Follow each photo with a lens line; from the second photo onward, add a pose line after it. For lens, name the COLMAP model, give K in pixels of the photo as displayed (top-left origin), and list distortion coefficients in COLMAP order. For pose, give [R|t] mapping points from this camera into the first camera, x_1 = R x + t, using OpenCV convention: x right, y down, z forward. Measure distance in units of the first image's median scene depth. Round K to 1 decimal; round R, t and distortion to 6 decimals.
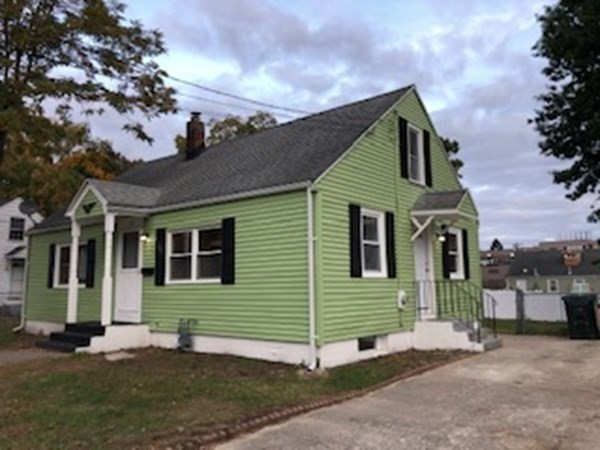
lens RADIAL K [[491.4, 0, 297.8], [0, 491.4, 223.7], [0, 0, 1]] dist [0.031885, -0.034908]
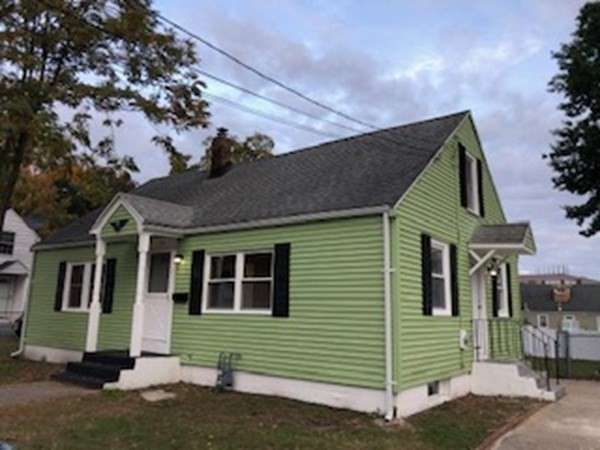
lens RADIAL K [[491.4, 0, 301.8], [0, 491.4, 224.8], [0, 0, 1]] dist [0.031885, -0.034908]
pose [[0.997988, 0.043351, 0.046271, -0.127644], [-0.041146, 0.998019, -0.047602, -0.002523], [-0.048243, 0.045602, 0.997794, 0.078350]]
